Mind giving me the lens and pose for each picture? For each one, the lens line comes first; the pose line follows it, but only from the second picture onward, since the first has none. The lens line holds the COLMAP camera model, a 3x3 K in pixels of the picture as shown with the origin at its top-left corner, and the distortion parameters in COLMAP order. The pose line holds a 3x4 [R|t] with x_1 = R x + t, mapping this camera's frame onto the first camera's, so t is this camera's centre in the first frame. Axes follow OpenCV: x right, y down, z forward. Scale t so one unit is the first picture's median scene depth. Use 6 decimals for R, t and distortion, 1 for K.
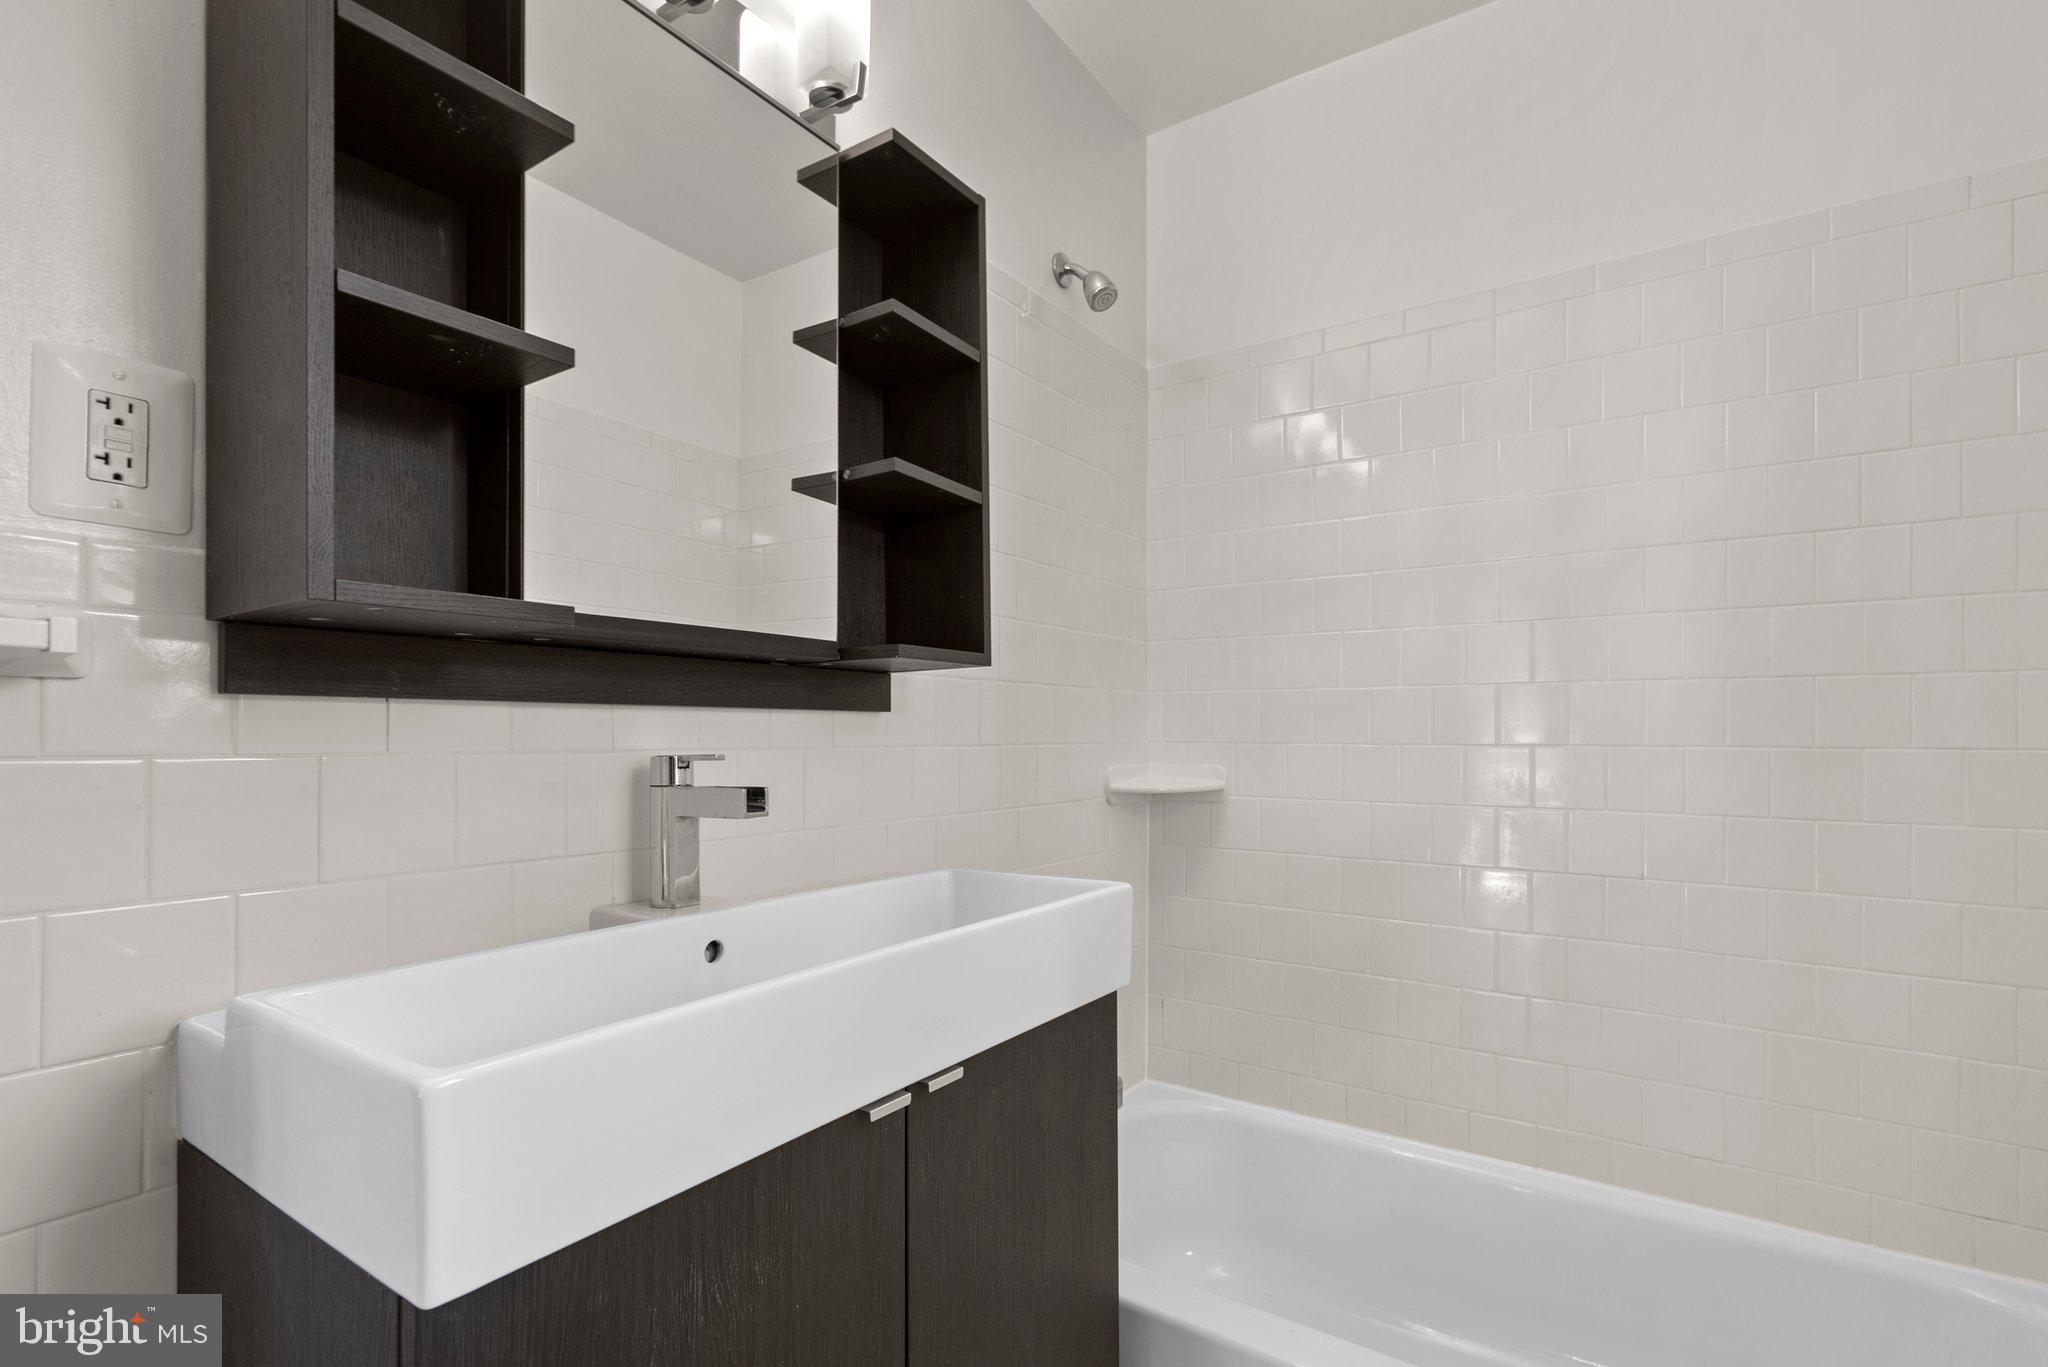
lens RADIAL K [[970.1, 0, 1026.9], [0, 970.1, 720.4], [0, 0, 1]] dist [-0.001704, -0.000080]
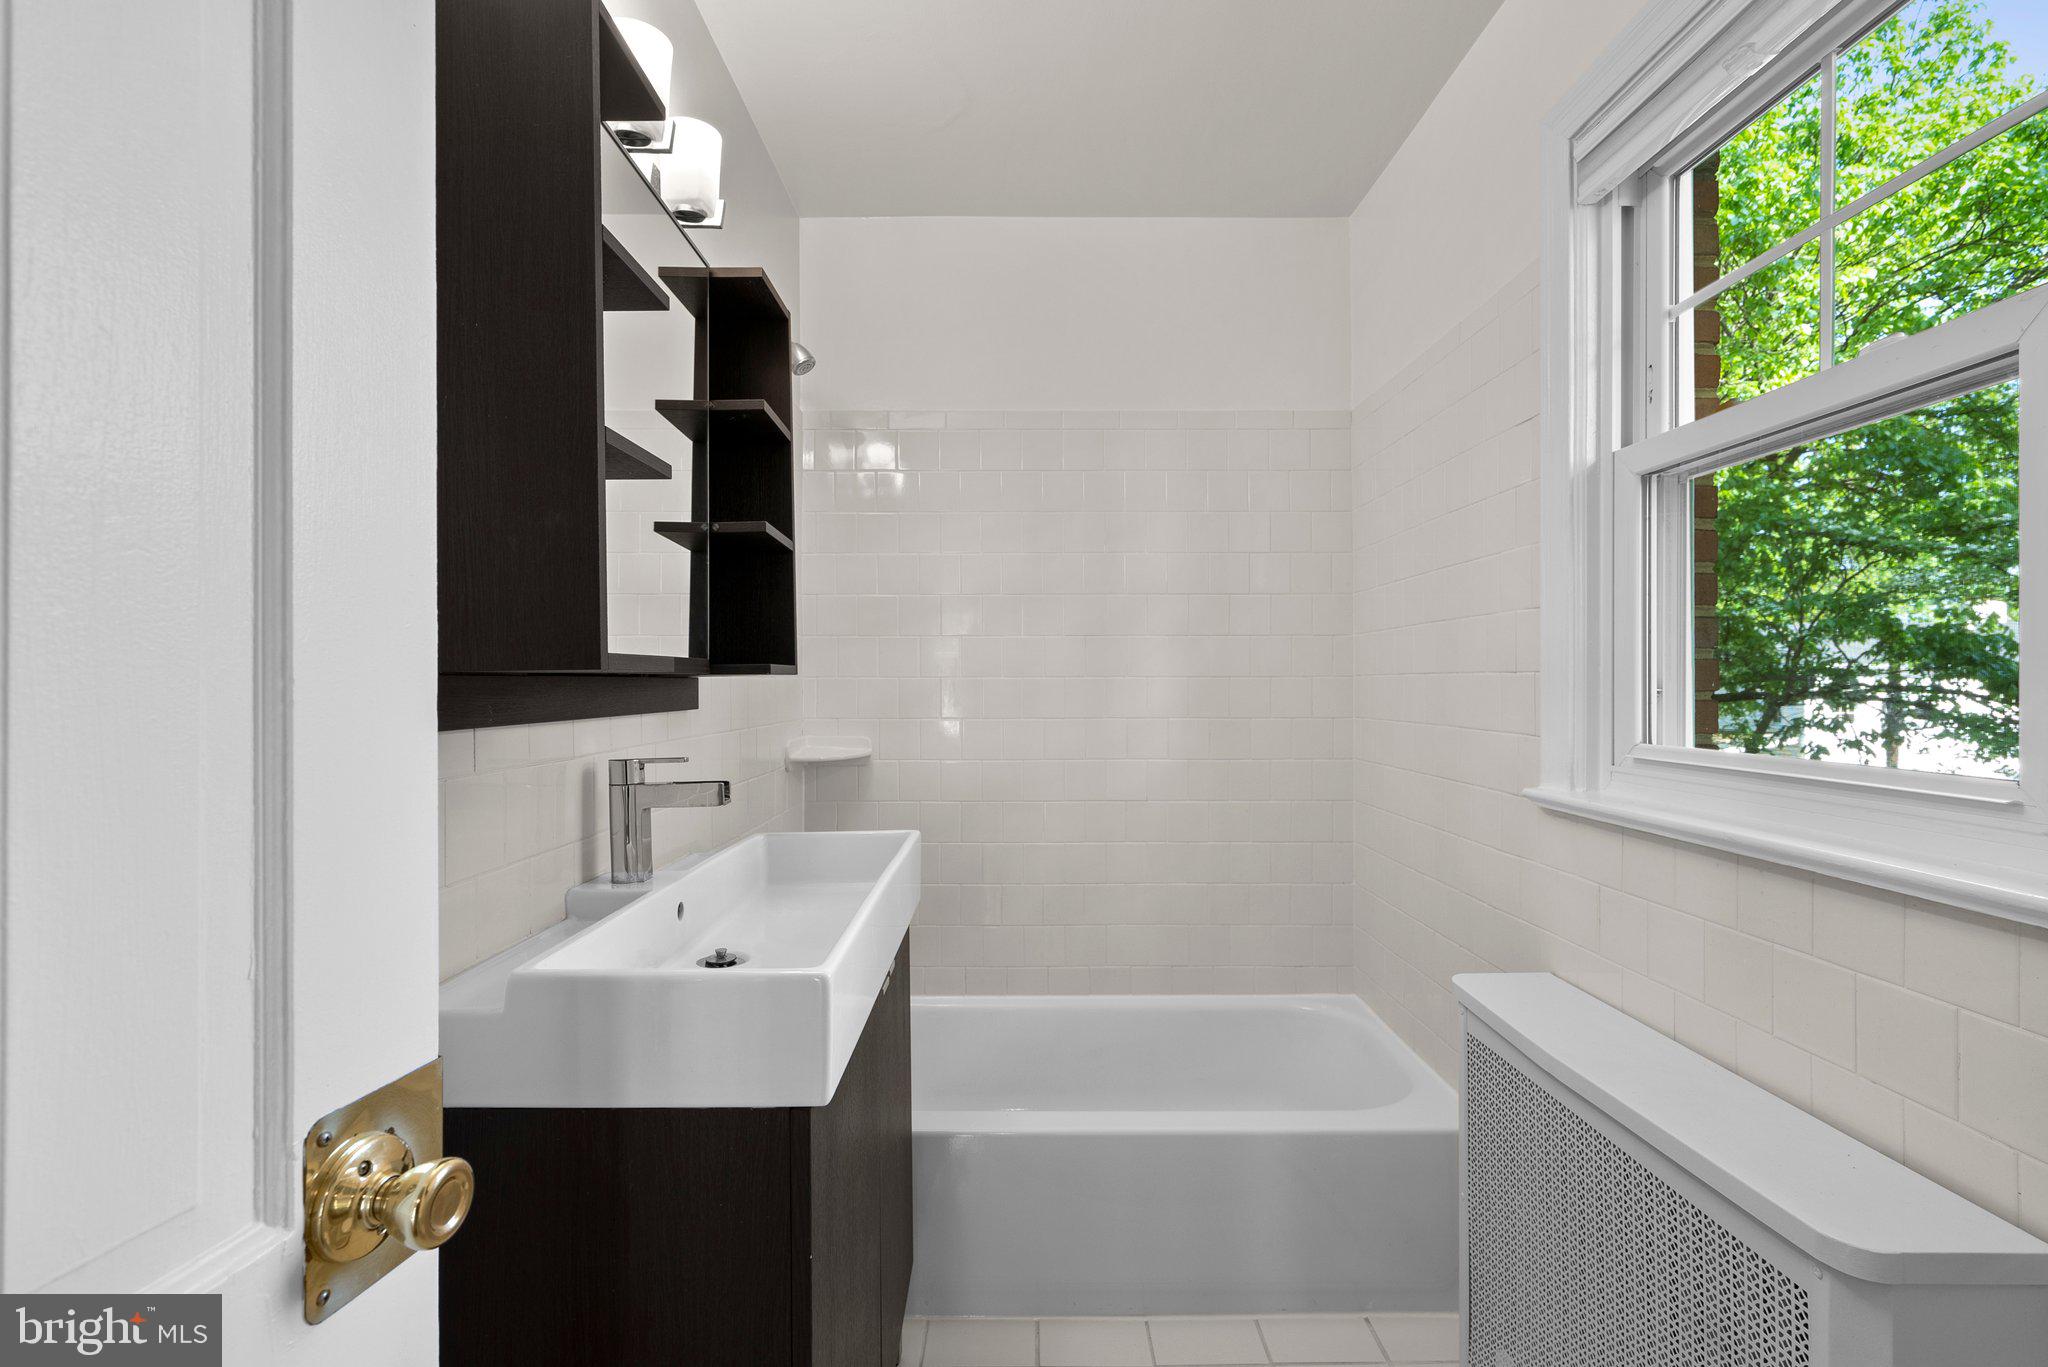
lens RADIAL K [[939.1, 0, 1024.0], [0, 939.1, 683.5], [0, 0, 1]] dist [-0.000991, 0.000251]
pose [[0.827049, -0.003190, 0.562120, -0.499990], [-0.004053, 0.999924, 0.011638, -0.061416], [-0.562115, -0.011904, 0.826974, -0.215186]]
